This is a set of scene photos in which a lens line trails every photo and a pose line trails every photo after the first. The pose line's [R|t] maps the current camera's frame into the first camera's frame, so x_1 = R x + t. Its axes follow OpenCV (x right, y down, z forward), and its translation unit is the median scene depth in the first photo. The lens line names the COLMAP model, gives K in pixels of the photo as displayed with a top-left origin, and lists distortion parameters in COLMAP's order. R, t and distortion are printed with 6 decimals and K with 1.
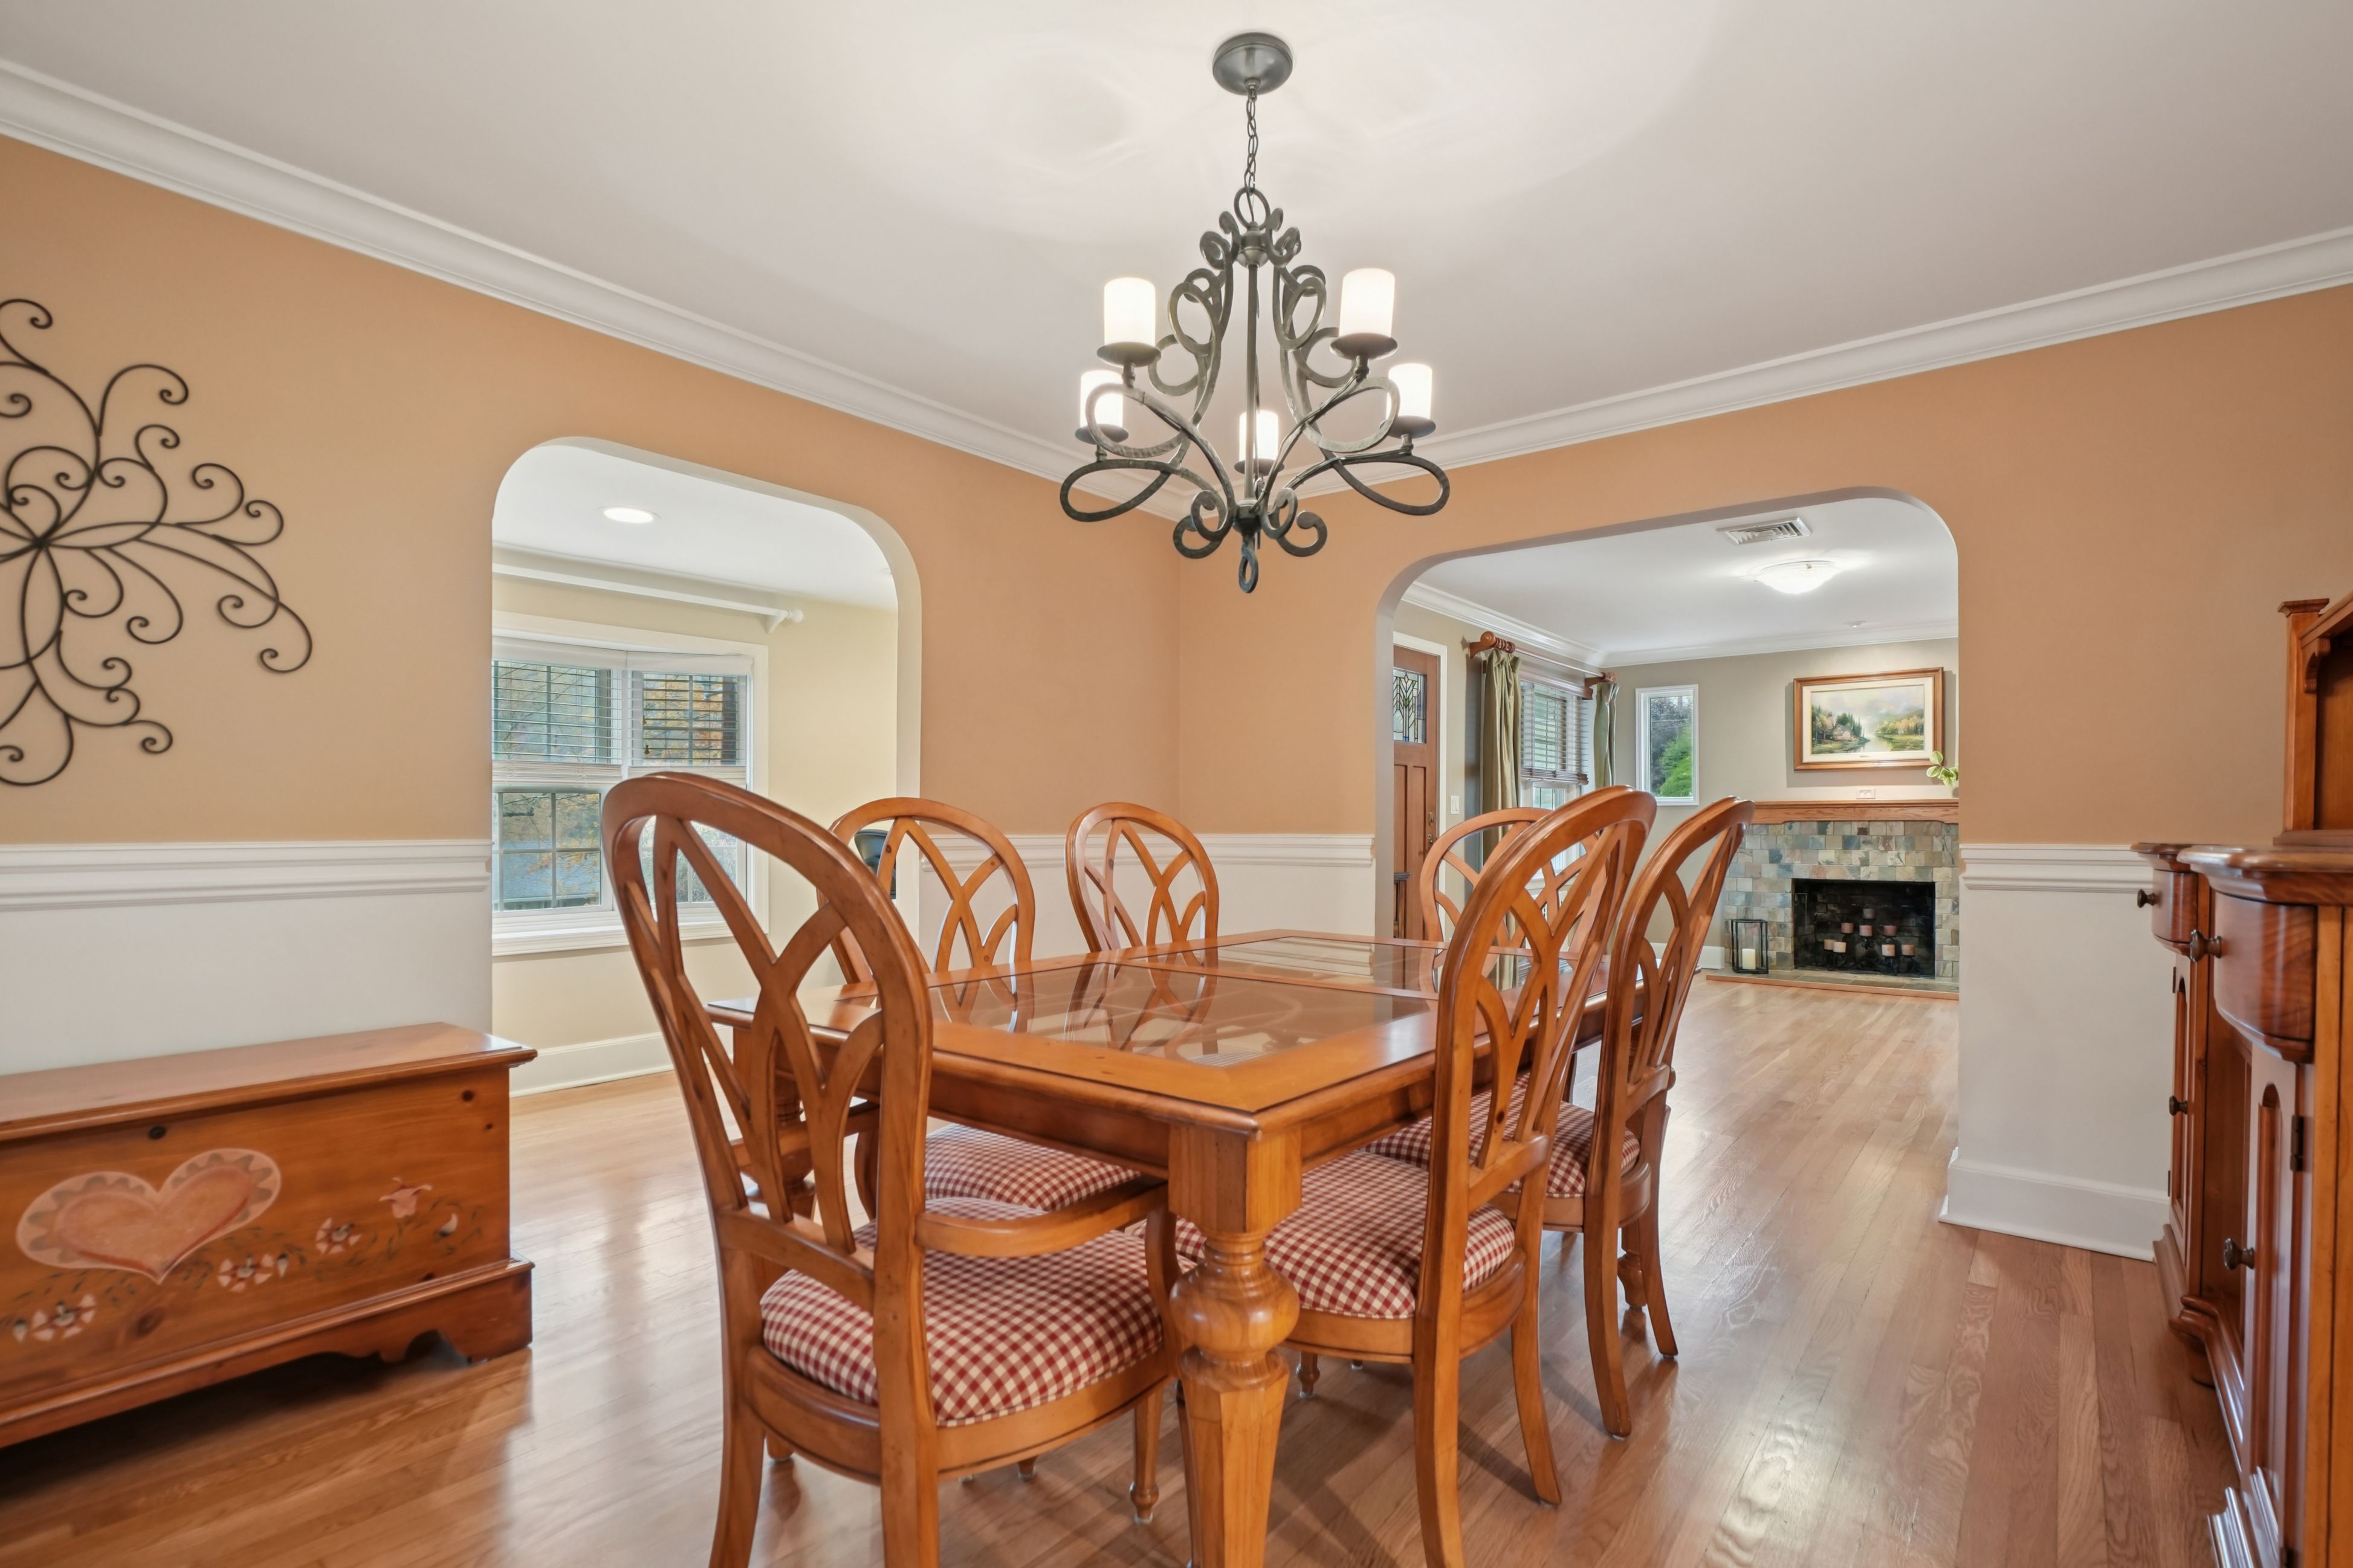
lens RADIAL K [[1117.2, 0, 1193.4], [0, 1117.2, 825.7], [0, 0, 1]] dist [-0.001741, 0.000233]
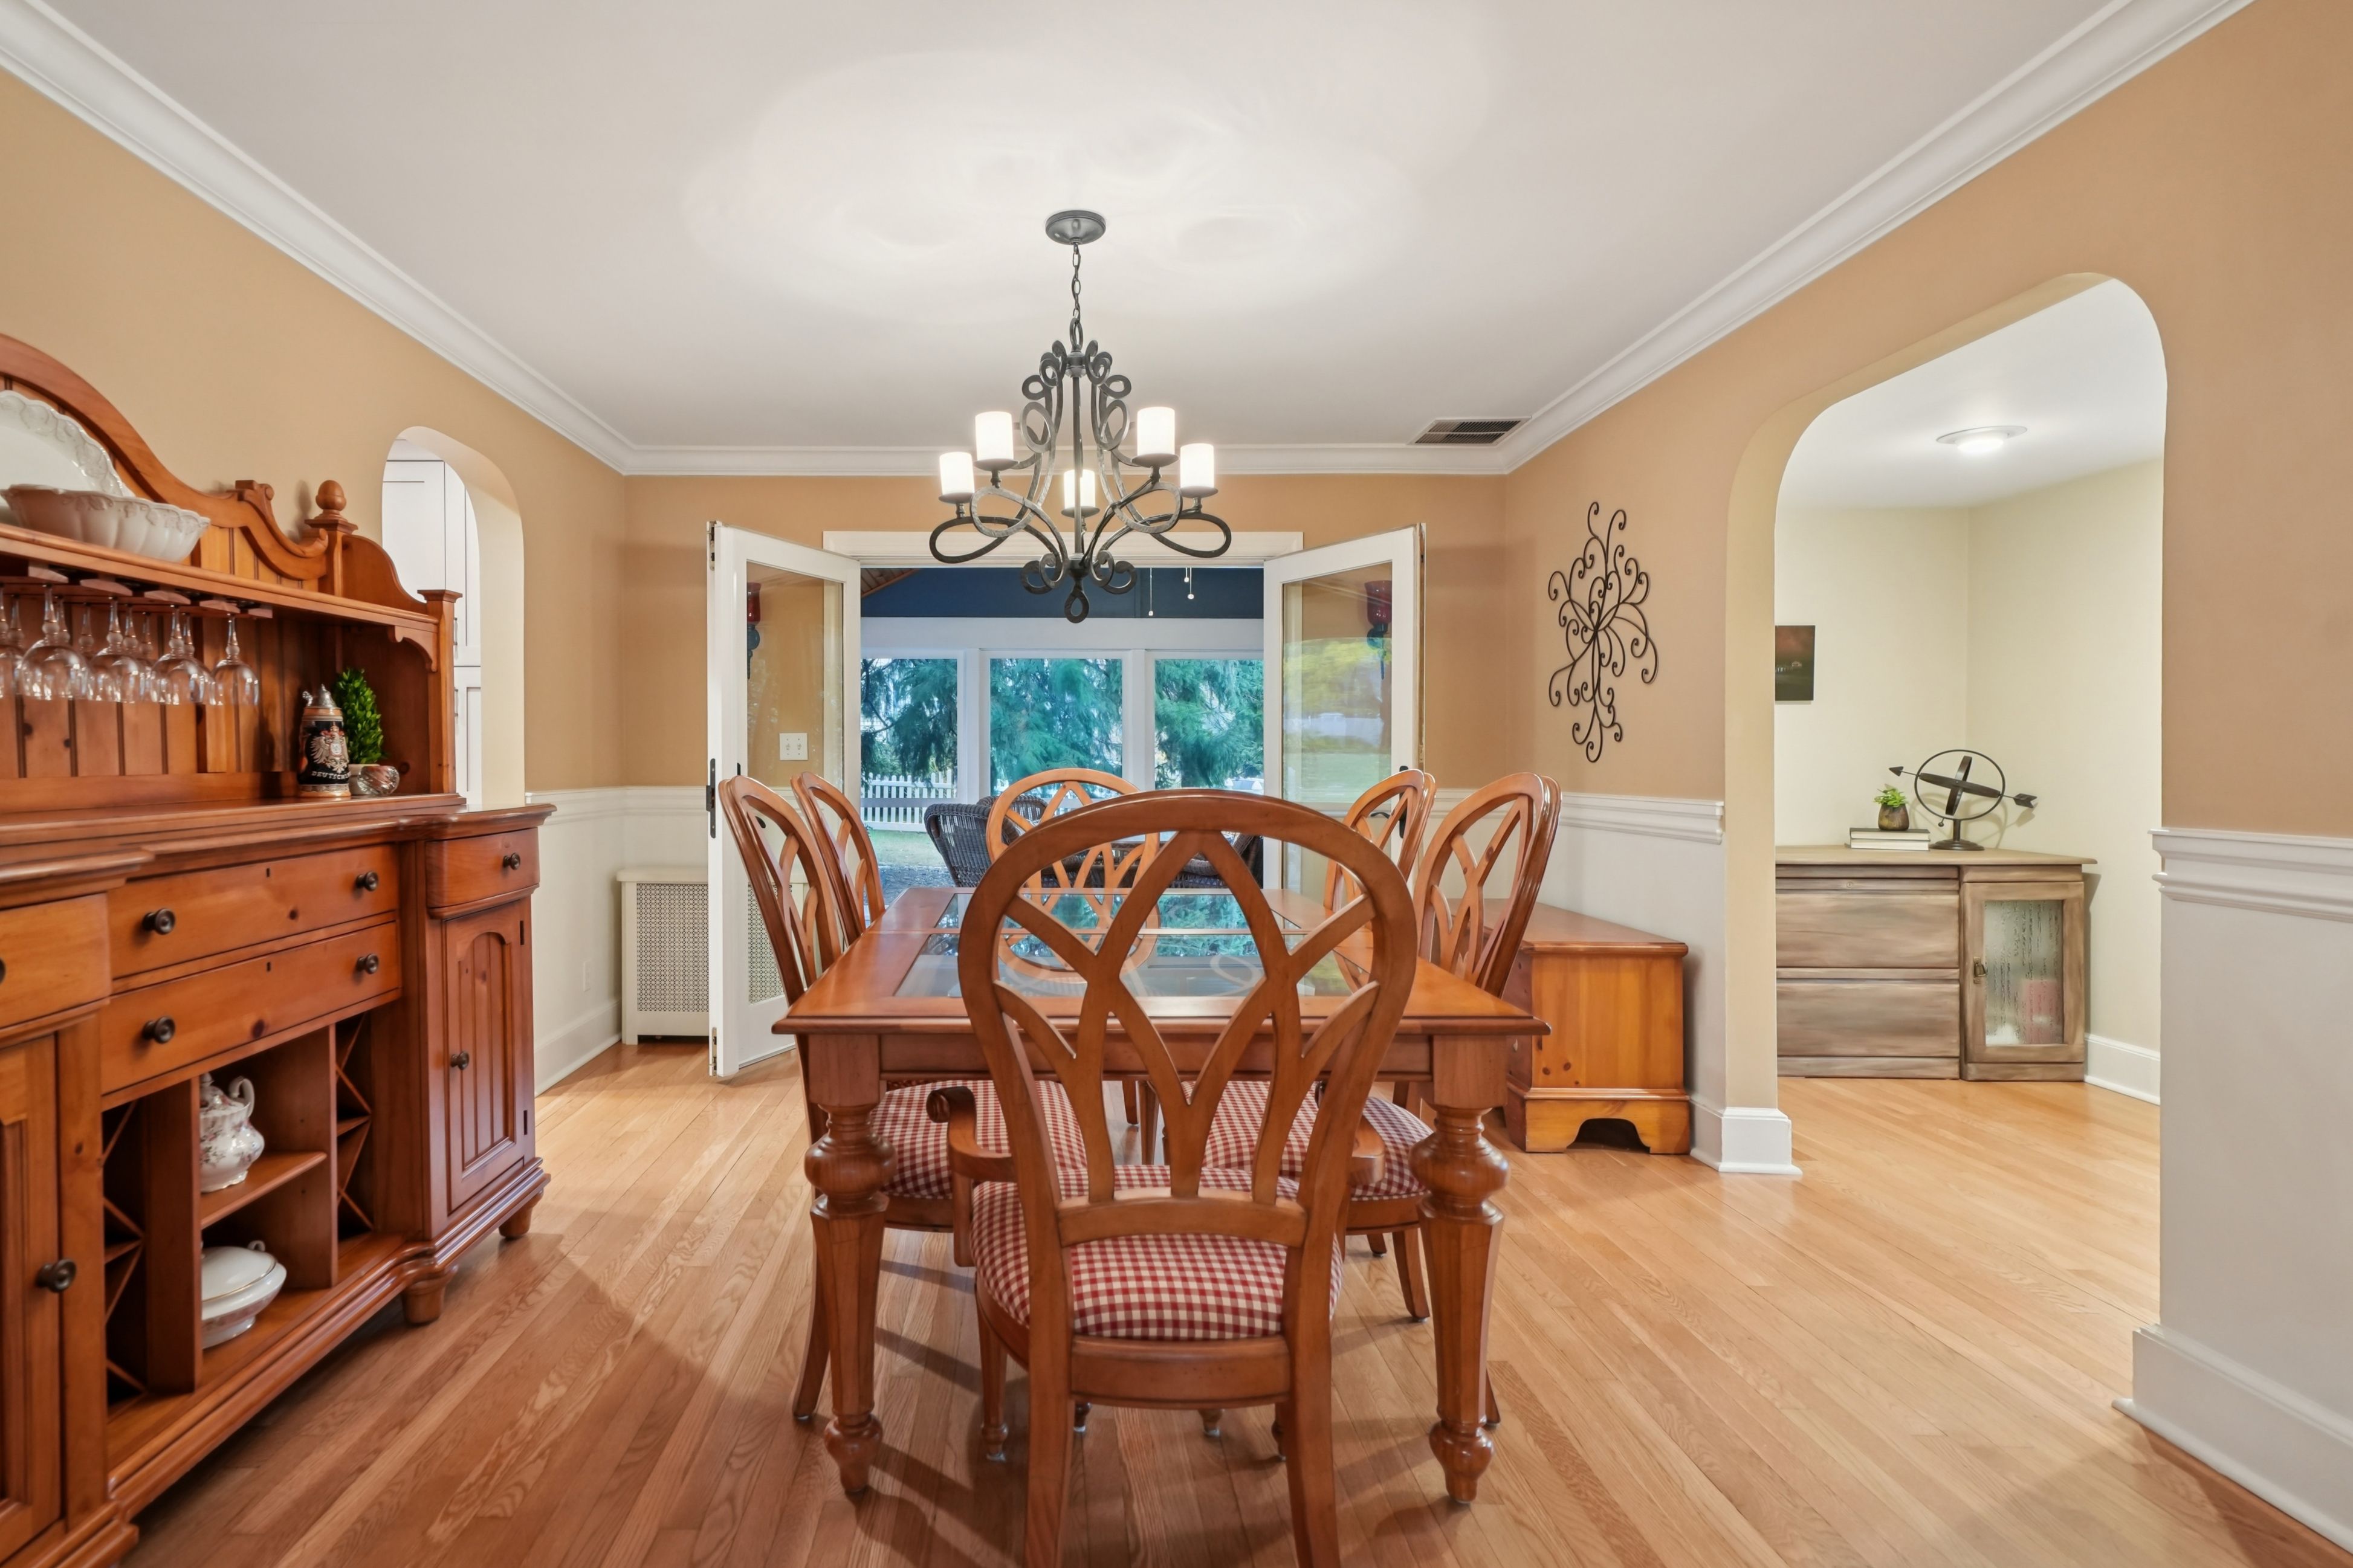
lens RADIAL K [[1155.0, 0, 1023.4], [0, 1155.0, 773.1], [0, 0, 1]] dist [0.034407, -0.011253]
pose [[-0.797849, 0.005403, -0.602833, 0.245919], [-0.002754, 0.999917, 0.012606, -0.009825], [0.602851, 0.011717, -0.797768, 0.535617]]
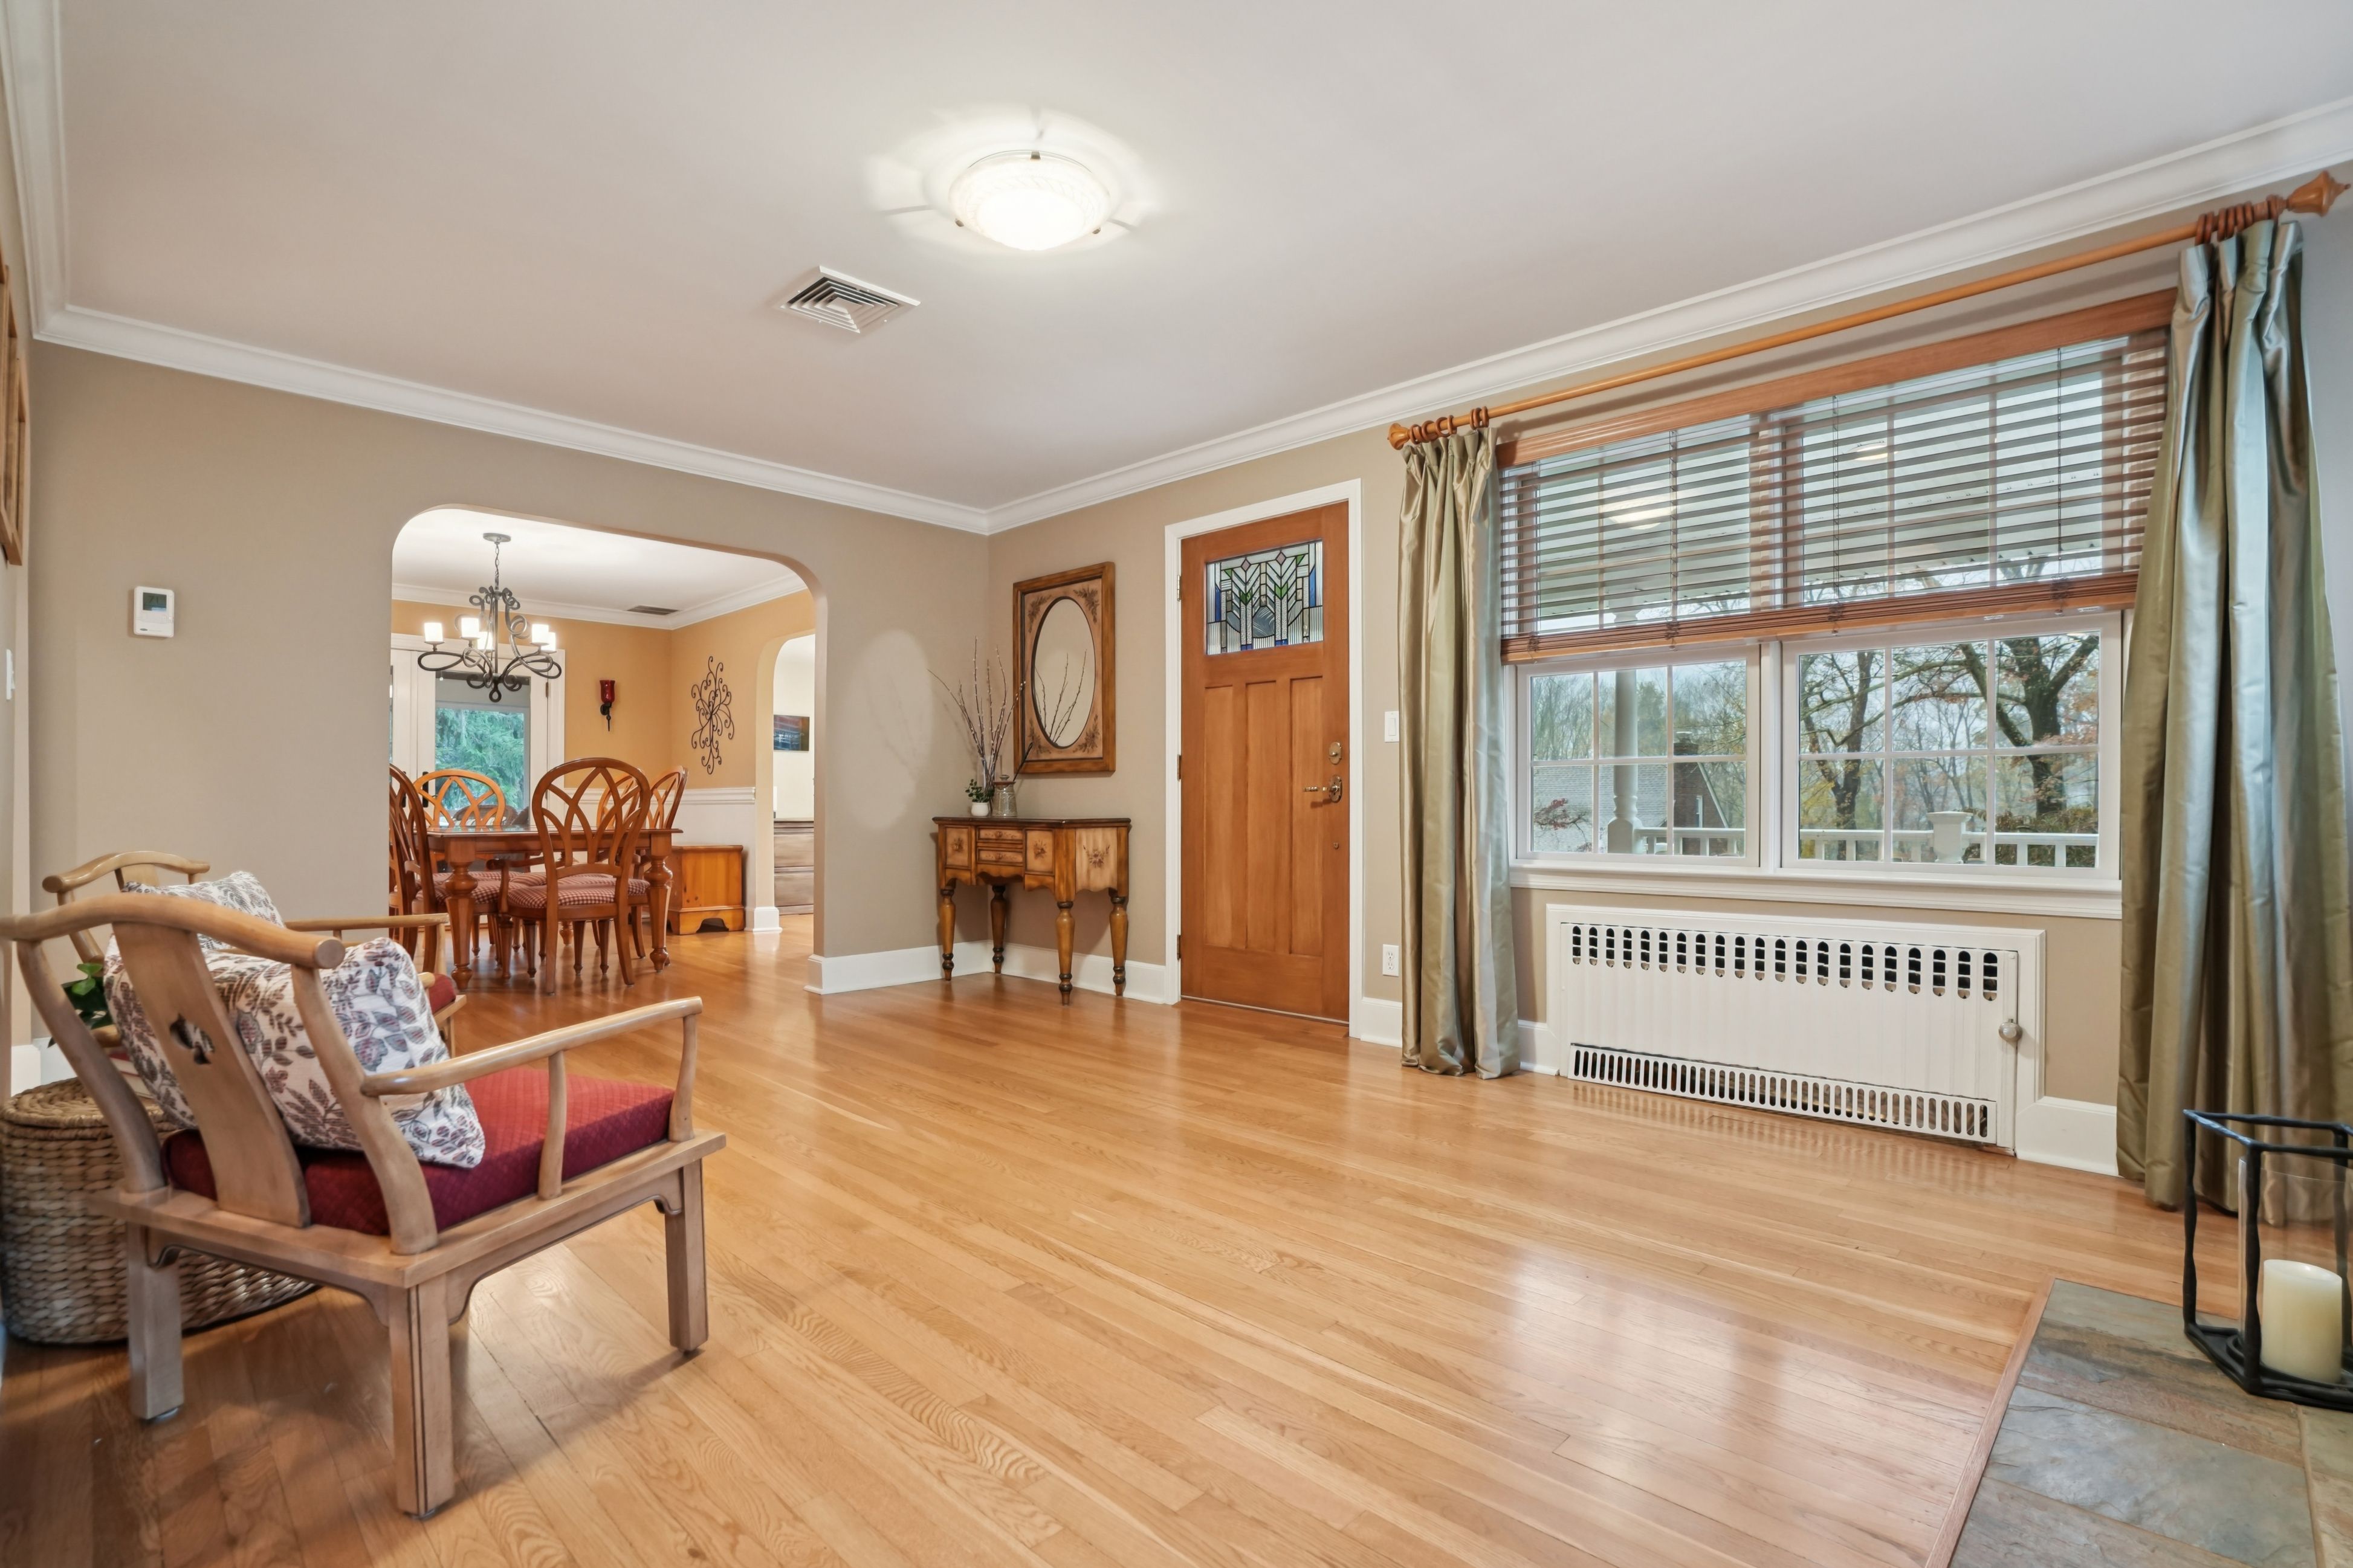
lens RADIAL K [[1114.9, 0, 1161.8], [0, 1114.9, 809.7], [0, 0, 1]] dist [-0.065456, 0.000353]
pose [[-0.110455, -0.003508, -0.993875, 0.743189], [-0.006078, 0.999977, -0.002854, 0.025550], [0.993863, 0.005725, -0.110474, 0.827040]]
